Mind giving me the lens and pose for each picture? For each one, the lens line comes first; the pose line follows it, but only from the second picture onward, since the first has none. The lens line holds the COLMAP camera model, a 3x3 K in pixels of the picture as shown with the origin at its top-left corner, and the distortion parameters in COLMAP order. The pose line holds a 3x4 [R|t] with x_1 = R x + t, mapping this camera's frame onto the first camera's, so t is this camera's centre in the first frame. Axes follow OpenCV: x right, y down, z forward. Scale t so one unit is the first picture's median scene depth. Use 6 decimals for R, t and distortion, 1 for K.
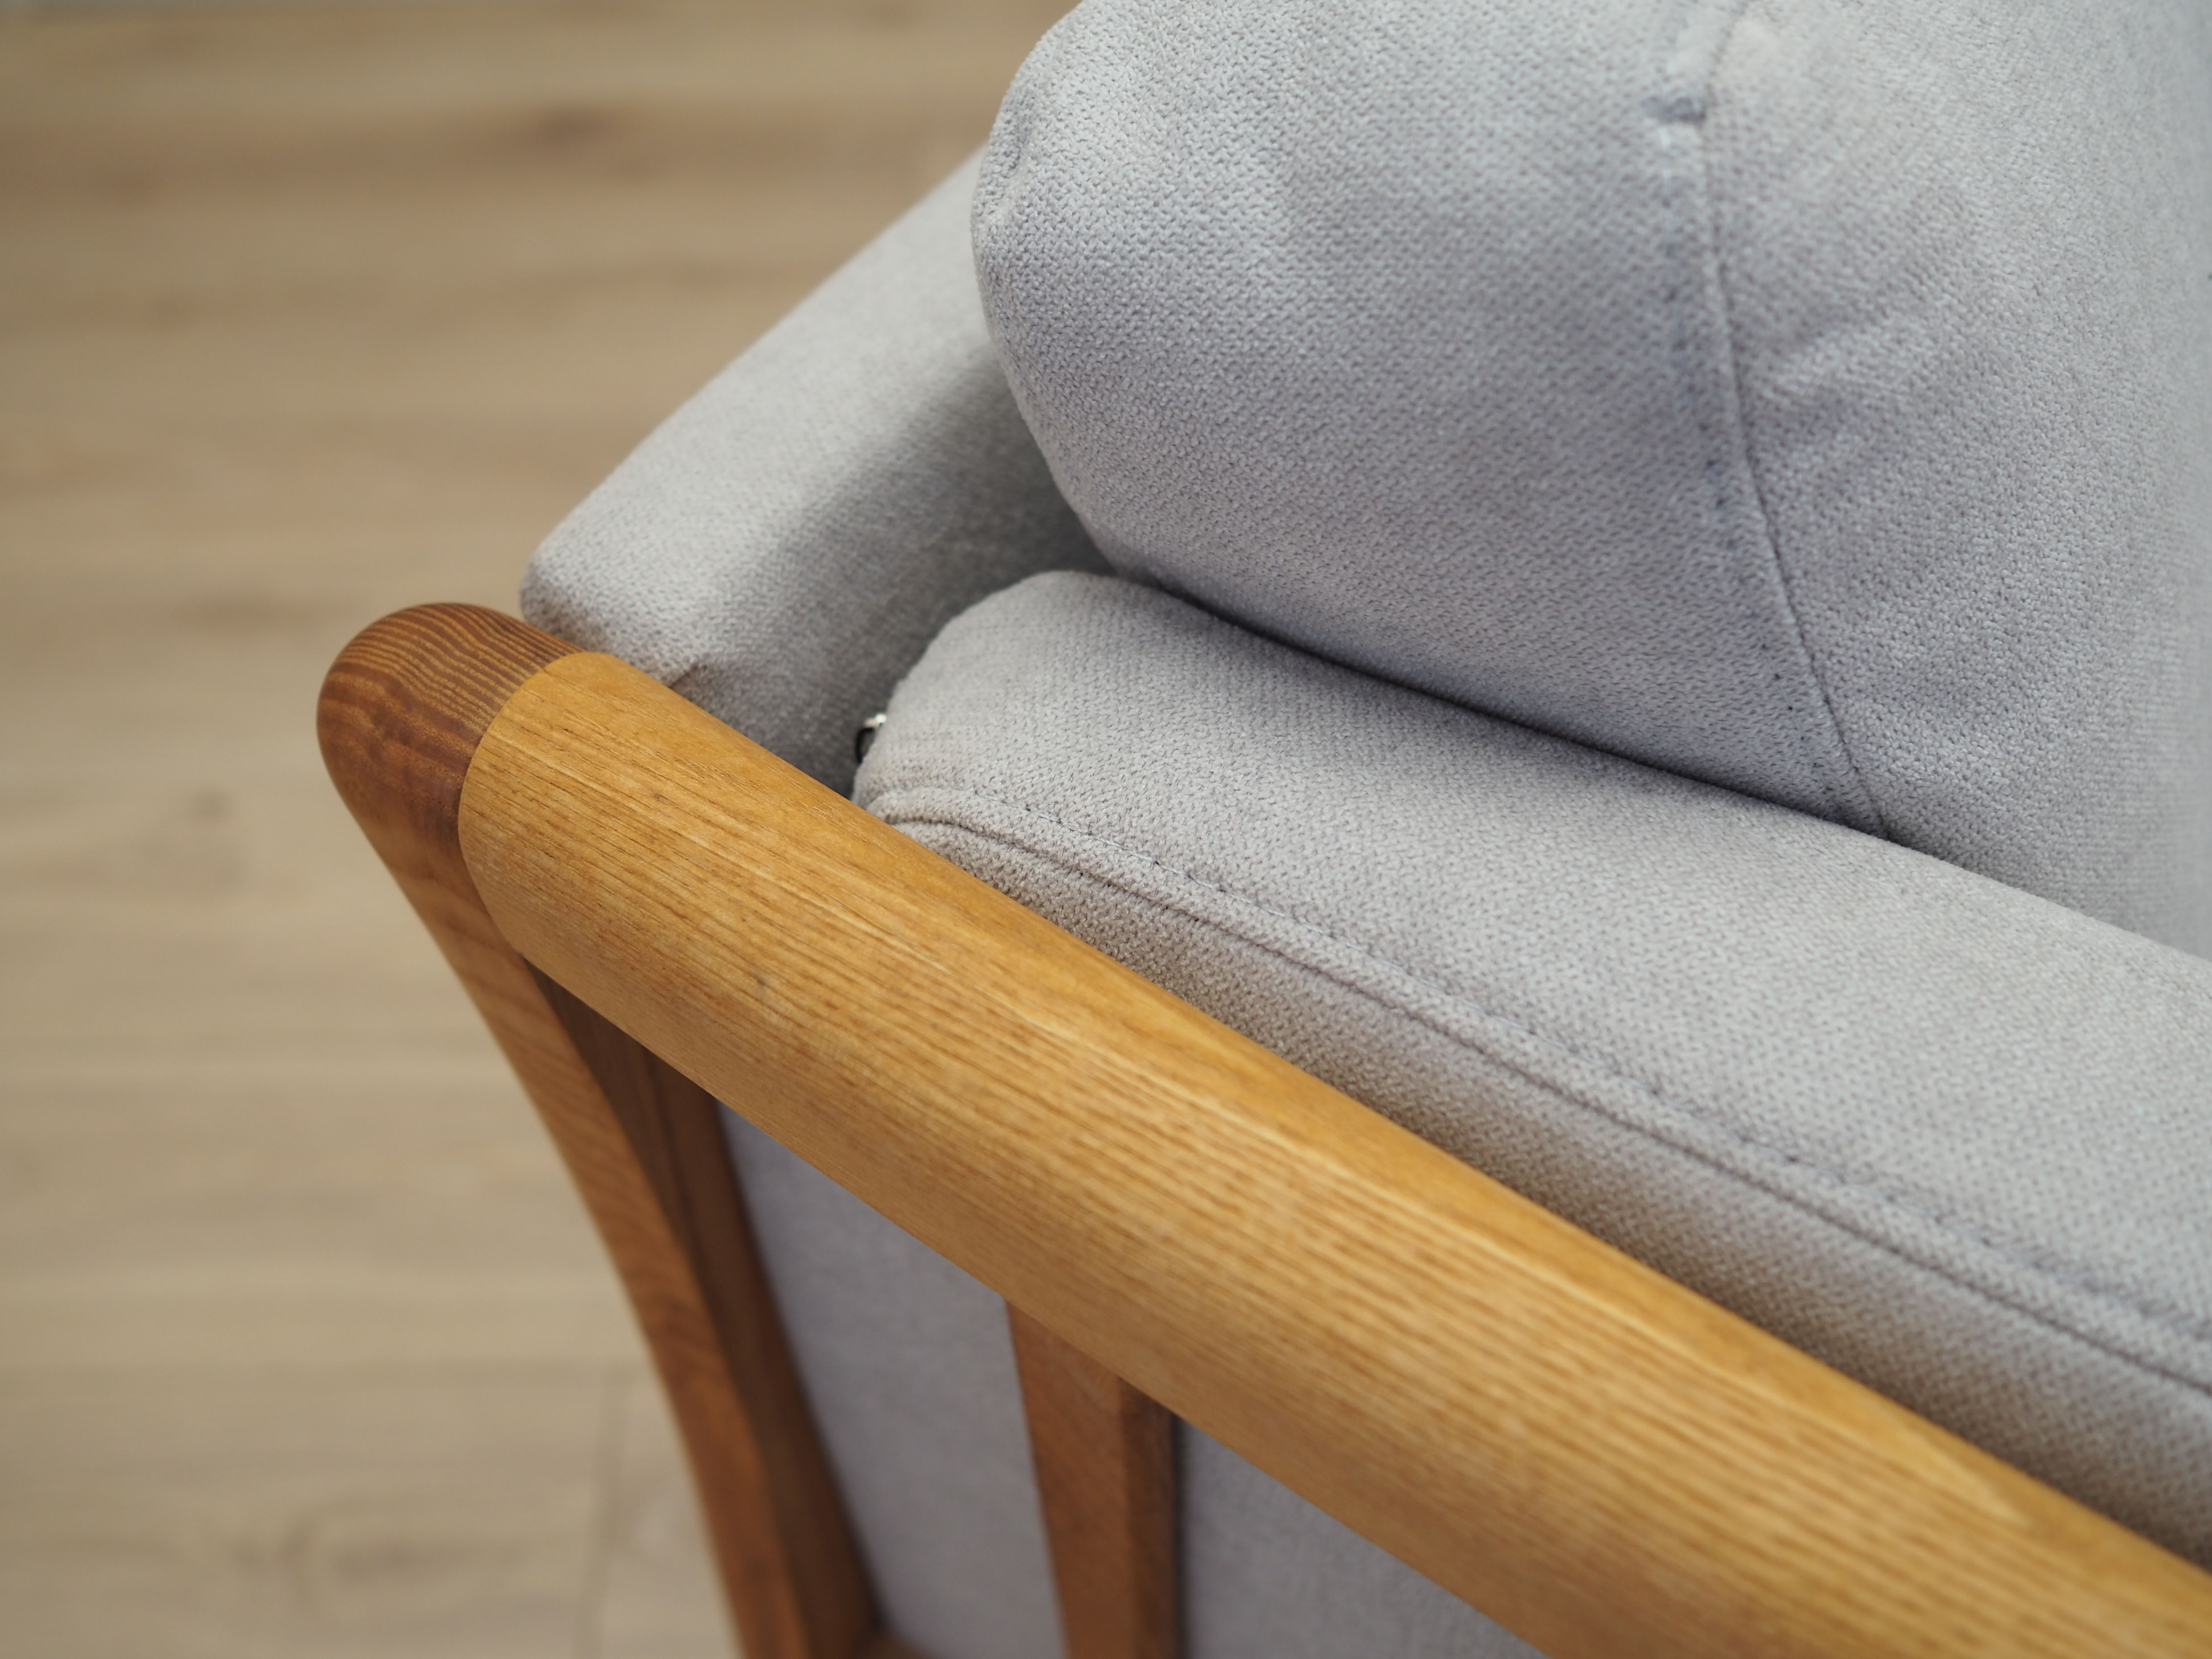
lens RADIAL K [[2225.6, 0, 1106.0], [0, 2225.6, 829.5], [0, 0, 1]] dist [-0.004864, -0.002573]
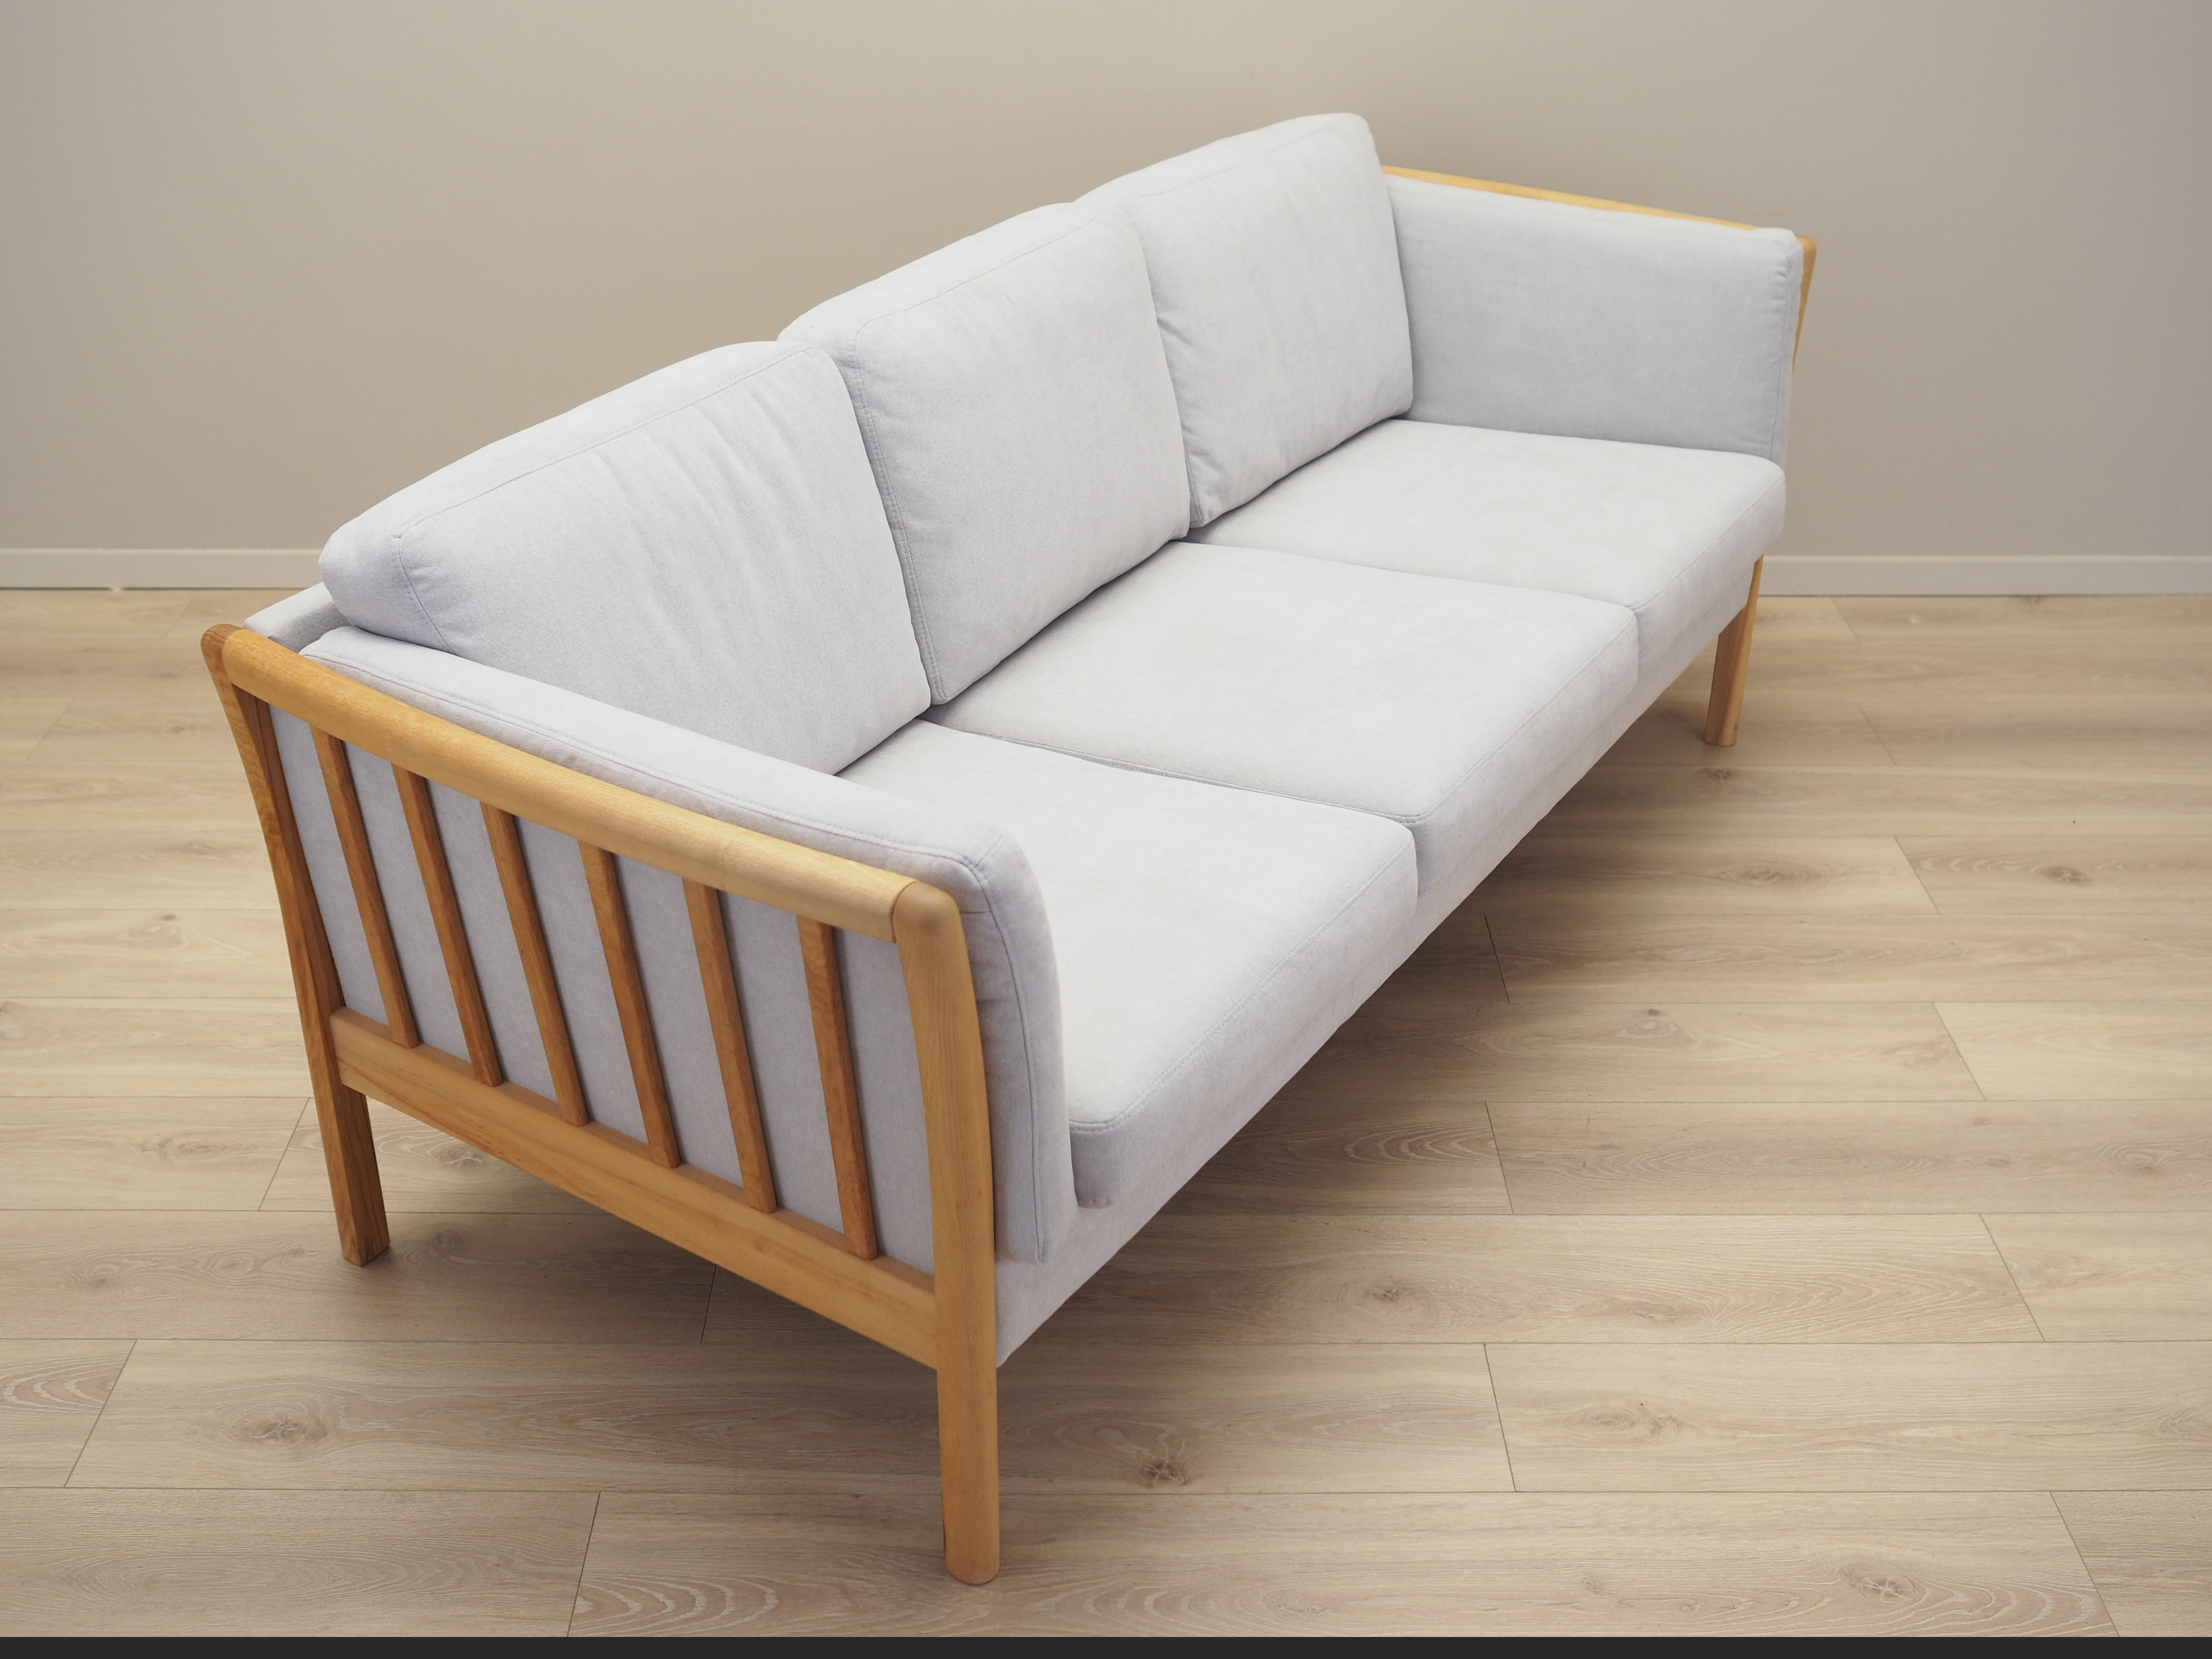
lens RADIAL K [[2227.3, 0, 1106.0], [0, 2227.3, 829.5], [0, 0, 1]] dist [-0.003422, -0.007084]
pose [[0.999739, 0.022229, 0.005347, 1.914796], [-0.019751, 0.957495, -0.287773, 1.977072], [-0.011516, 0.287593, 0.957684, -4.282209]]
